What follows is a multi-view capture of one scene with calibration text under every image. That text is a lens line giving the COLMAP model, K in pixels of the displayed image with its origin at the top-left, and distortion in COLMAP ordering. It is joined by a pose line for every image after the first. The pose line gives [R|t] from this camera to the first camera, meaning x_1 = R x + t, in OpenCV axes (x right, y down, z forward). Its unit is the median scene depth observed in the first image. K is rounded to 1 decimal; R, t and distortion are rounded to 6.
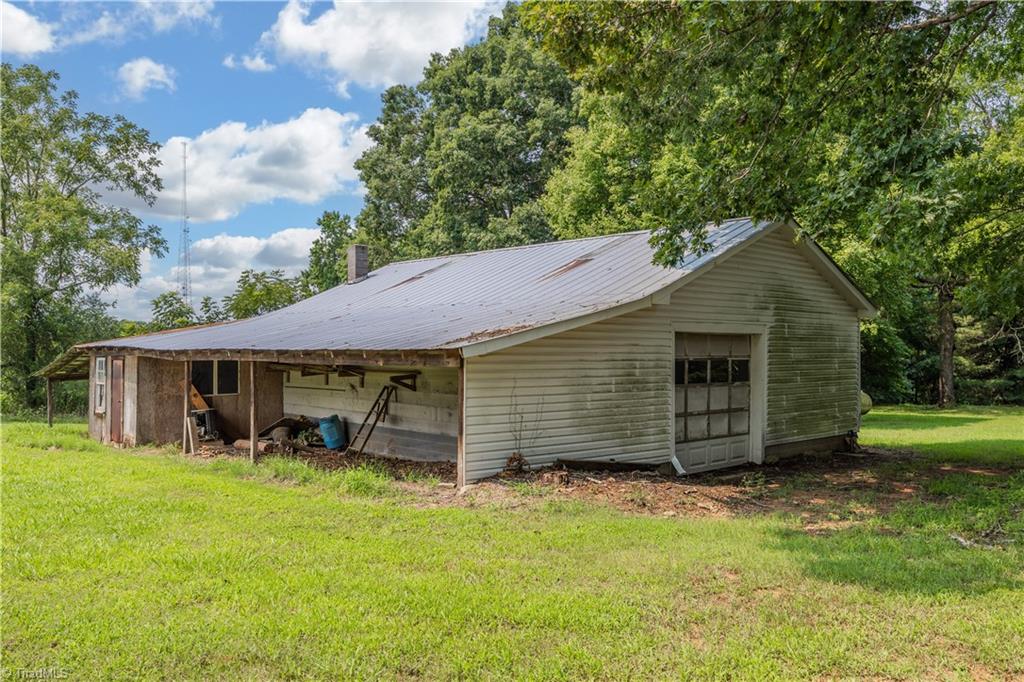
lens RADIAL K [[795.8, 0, 512.0], [0, 795.8, 341.0], [0, 0, 1]] dist [-0.000829, -0.000217]
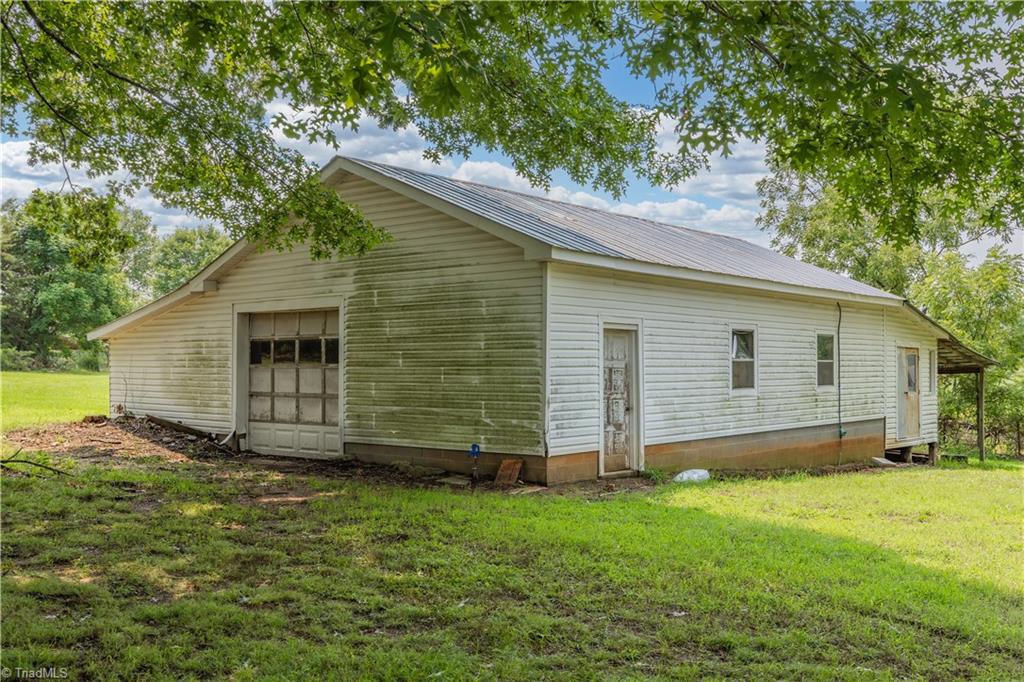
lens RADIAL K [[1009.6, 0, 512.0], [0, 1009.6, 341.0], [0, 0, 1]] dist [-0.001553, -0.002011]
pose [[0.131883, -0.030097, -0.990808, 1.453902], [0.010753, 0.999524, -0.028931, 0.062718], [0.991207, -0.006838, 0.132144, 1.088172]]
